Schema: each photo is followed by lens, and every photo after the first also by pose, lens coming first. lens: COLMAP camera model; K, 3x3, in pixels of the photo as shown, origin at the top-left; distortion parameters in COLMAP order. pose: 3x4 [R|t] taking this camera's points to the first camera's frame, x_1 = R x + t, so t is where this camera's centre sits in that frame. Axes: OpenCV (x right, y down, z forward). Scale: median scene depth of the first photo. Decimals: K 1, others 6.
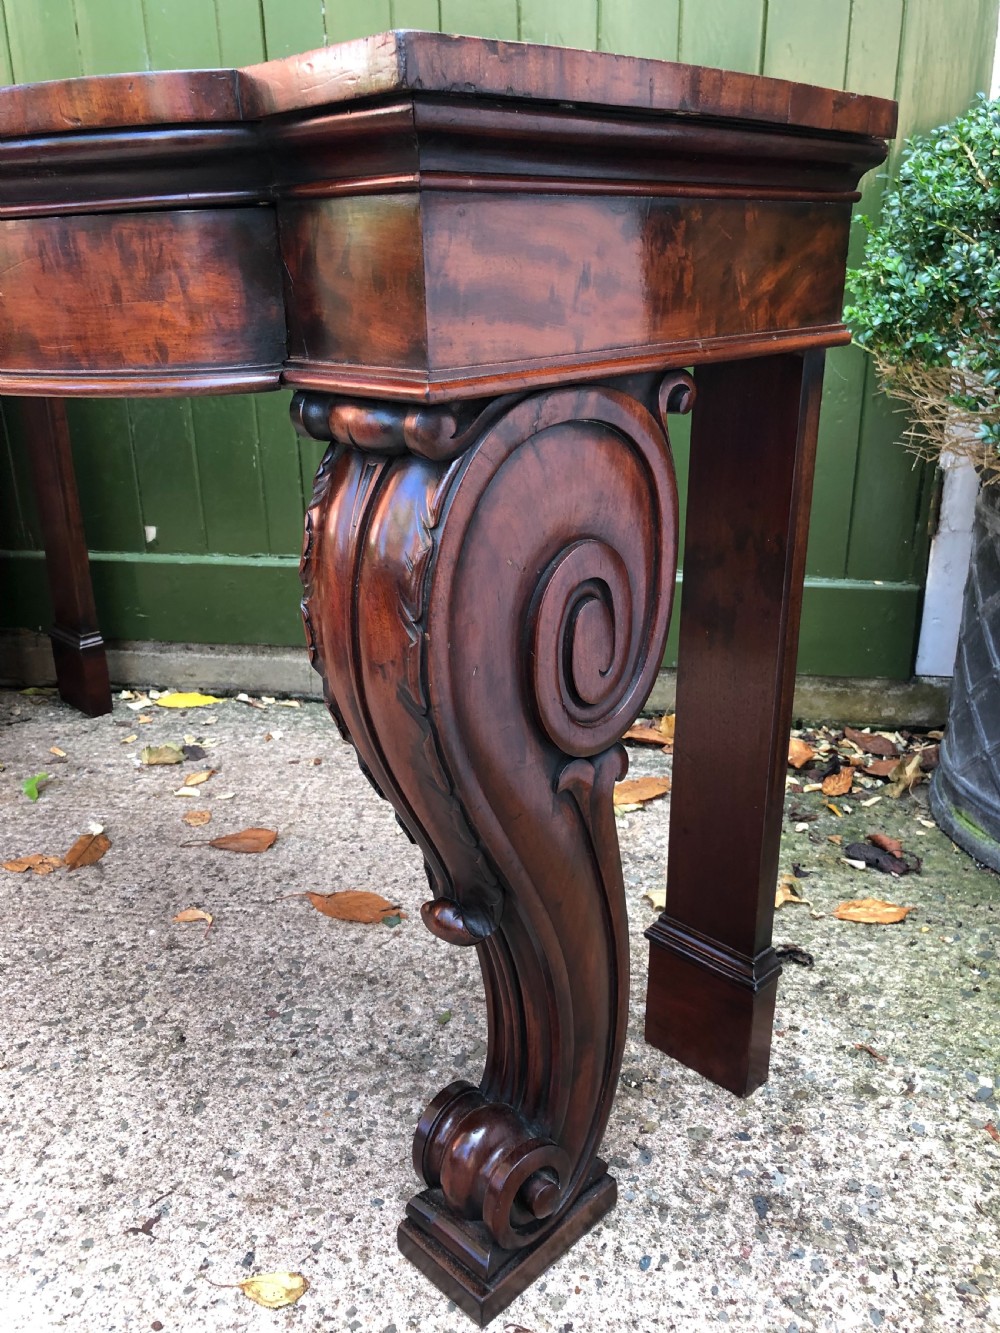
lens RADIAL K [[1101.6, 0, 489.5], [0, 1101.6, 664.0], [0, 0, 1]] dist [0.023844, -0.019183]
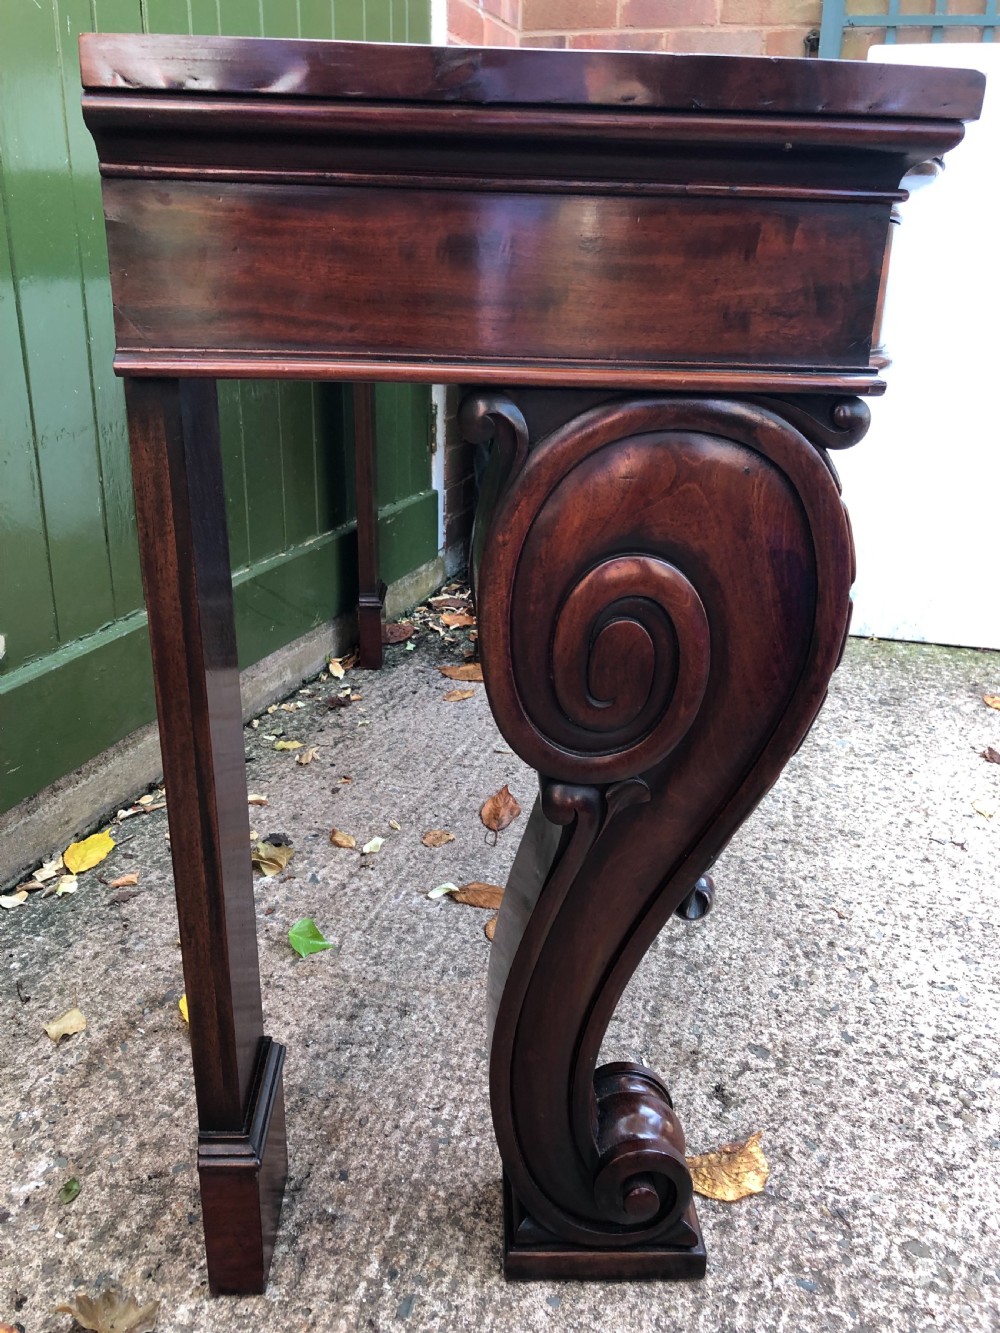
lens RADIAL K [[1101.6, 0, 500.8], [0, 1101.6, 660.2], [0, 0, 1]] dist [0.023844, -0.019183]
pose [[0.159213, -0.322295, 0.933154, -1.326491], [0.324765, 0.909702, 0.258784, -0.277079], [-0.932298, 0.261854, 0.249507, 0.820195]]
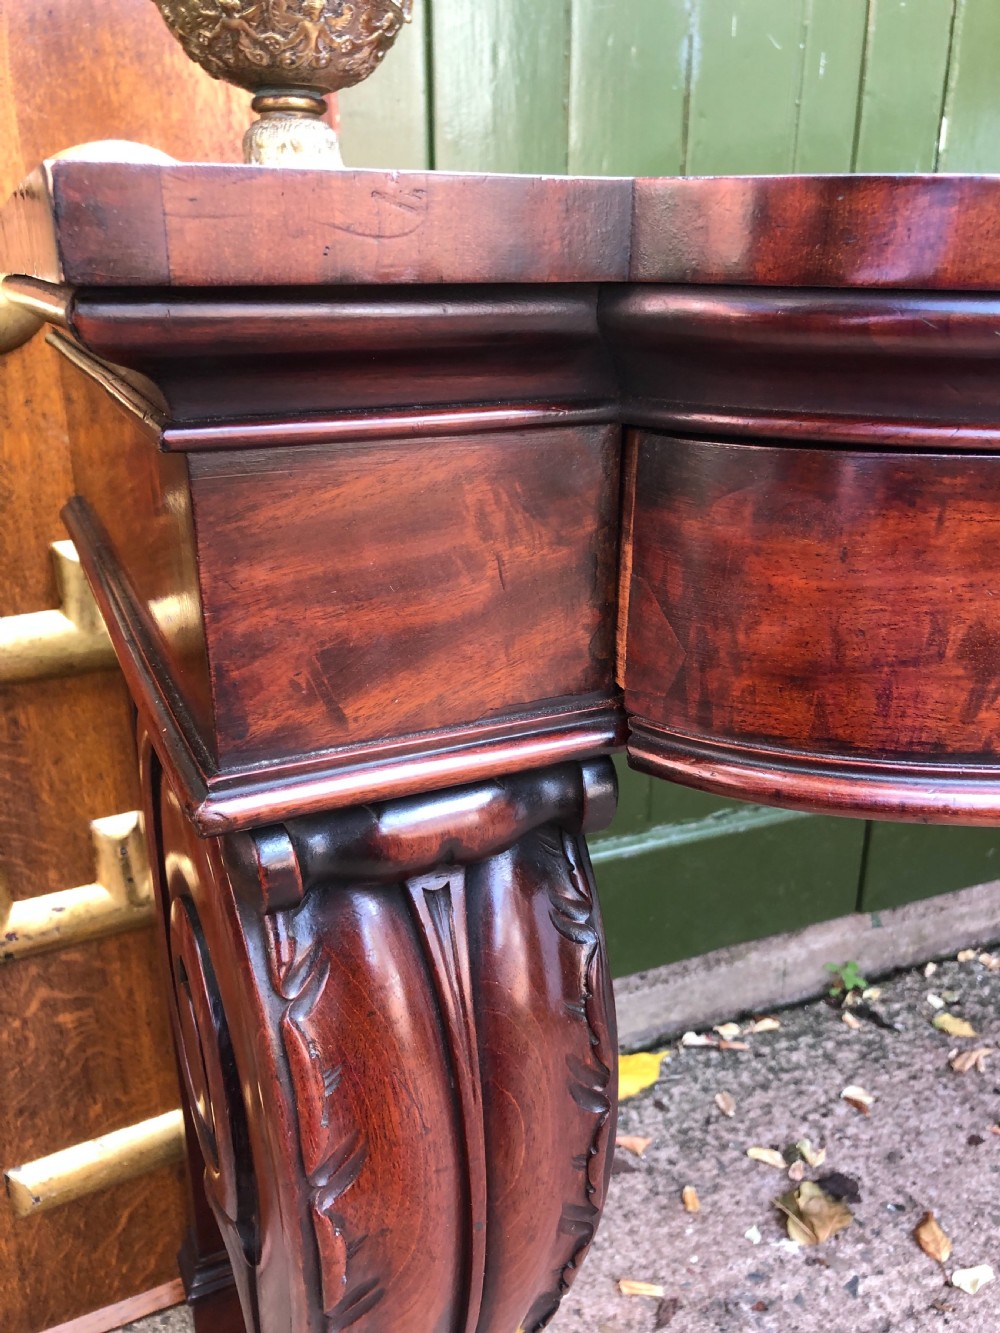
lens RADIAL K [[1101.6, 0, 472.6], [0, 1101.6, 667.7], [0, 0, 1]] dist [0.023844, -0.019183]
pose [[0.844088, -0.175888, 0.506536, -0.929328], [0.188299, 0.981737, 0.027116, -0.330226], [-0.502055, 0.072492, 0.861792, 0.781569]]
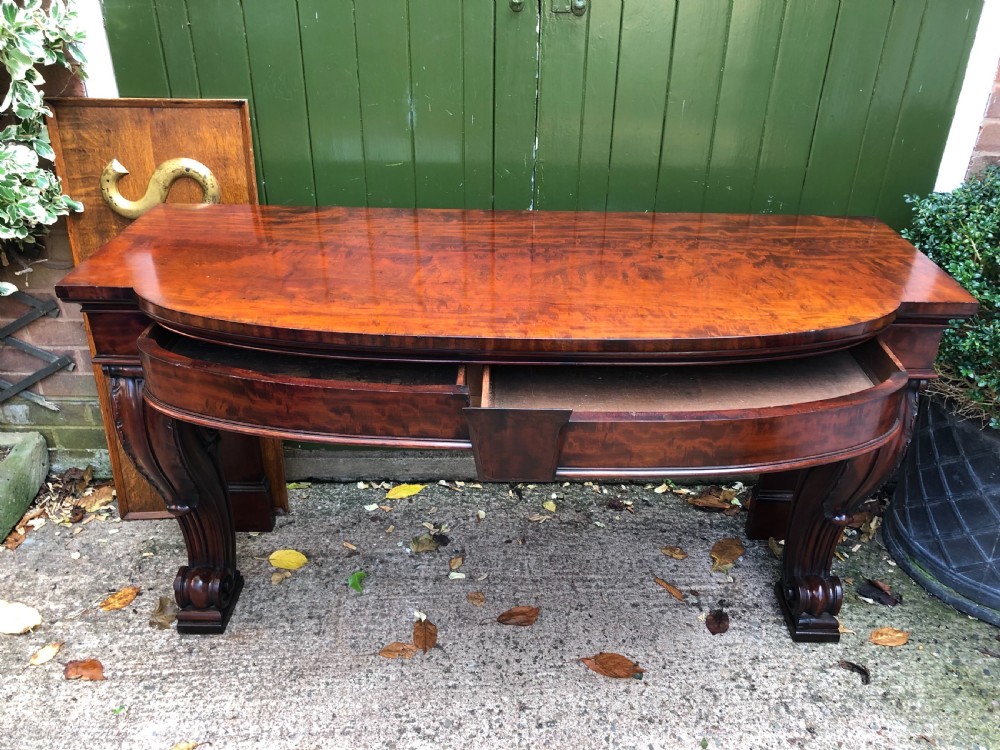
lens RADIAL K [[826.4, 0, 506.8], [0, 826.4, 357.9], [0, 0, 1]] dist [0.023844, -0.019183]
pose [[0.981989, -0.055782, 0.180518, -0.510605], [0.031202, 0.990184, 0.136245, -0.450588], [-0.186346, -0.128158, 0.974090, -0.166937]]
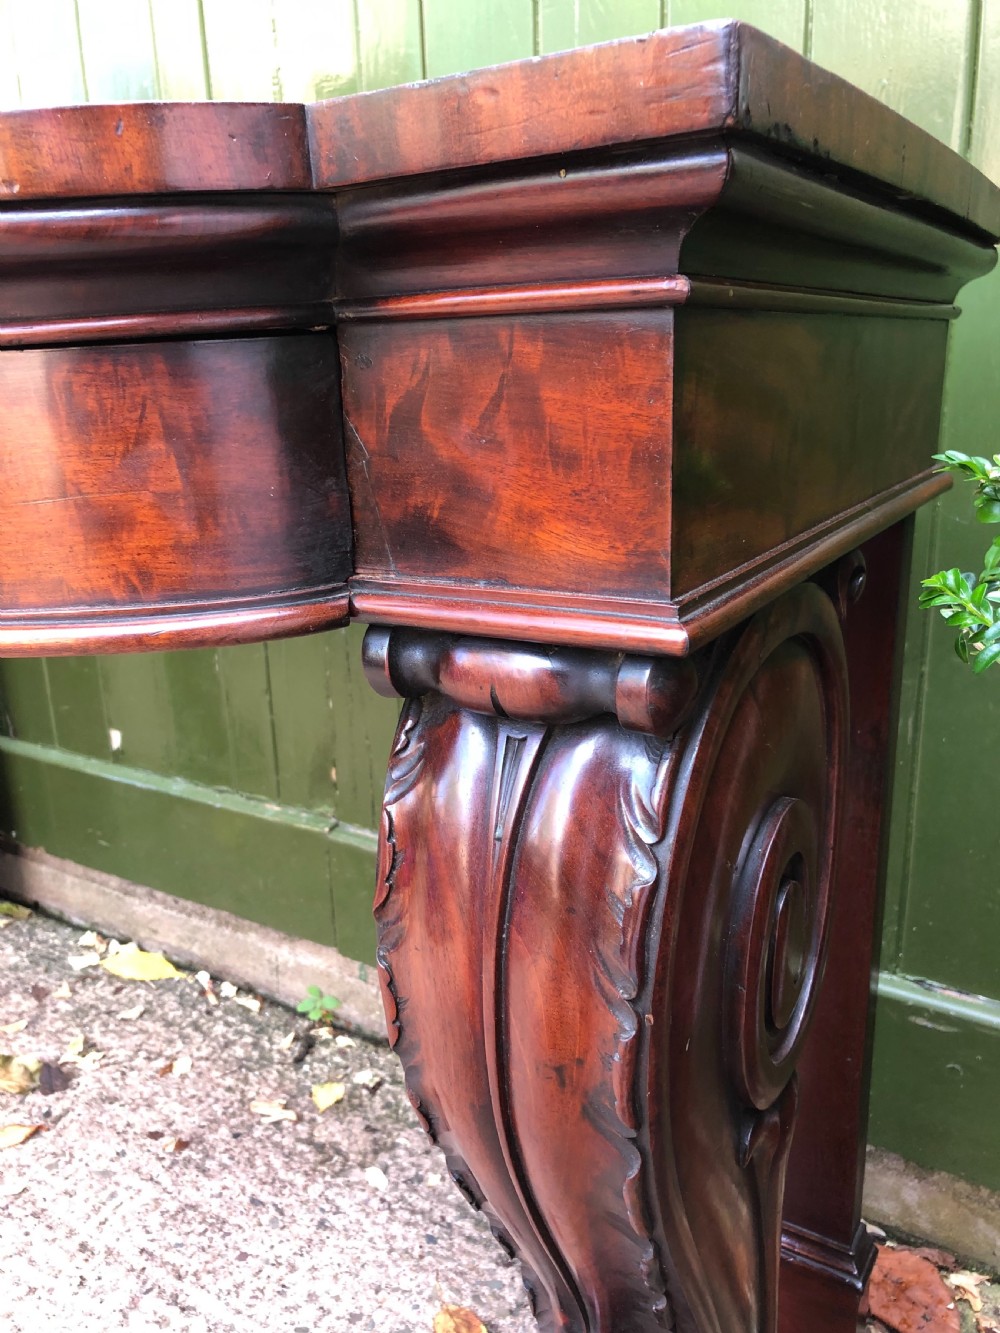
lens RADIAL K [[1101.6, 0, 495.0], [0, 1101.6, 678.1], [0, 0, 1]] dist [0.023844, -0.019183]
pose [[0.923719, 0.105620, -0.368221, 0.299733], [-0.130389, 0.990531, -0.042972, -0.239698], [0.360196, 0.087706, 0.928745, 0.589445]]
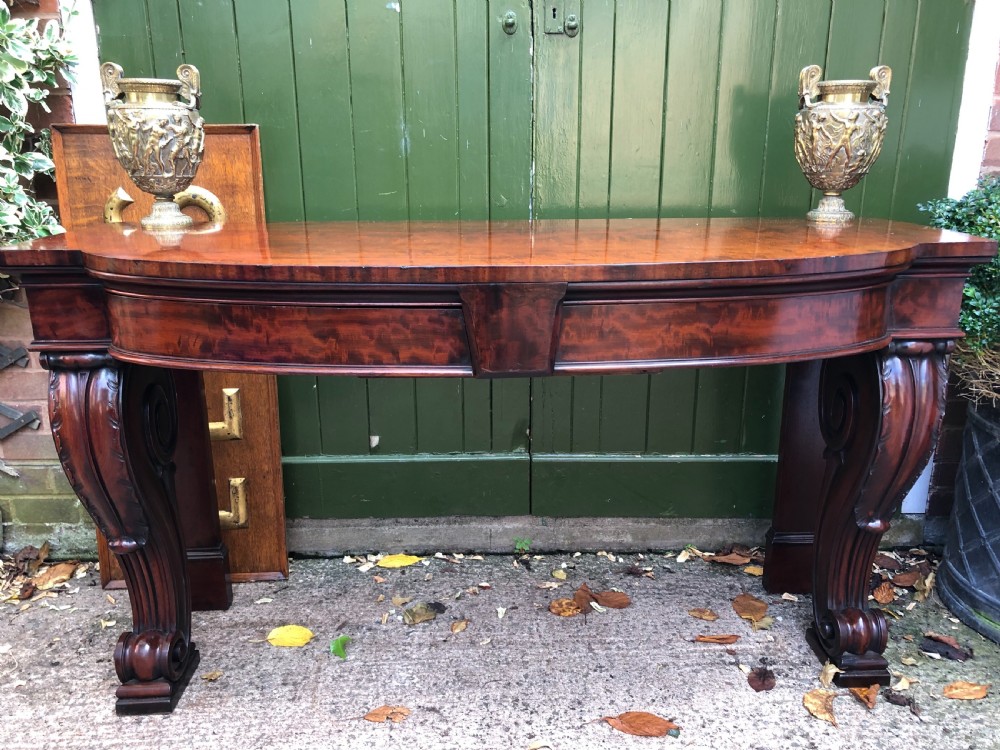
lens RADIAL K [[826.4, 0, 506.0], [0, 826.4, 379.0], [0, 0, 1]] dist [0.023844, -0.019183]
pose [[0.980951, -0.037640, 0.190575, -0.505770], [0.053064, 0.995657, -0.076491, -0.160742], [-0.186868, 0.085147, 0.978688, -0.062433]]
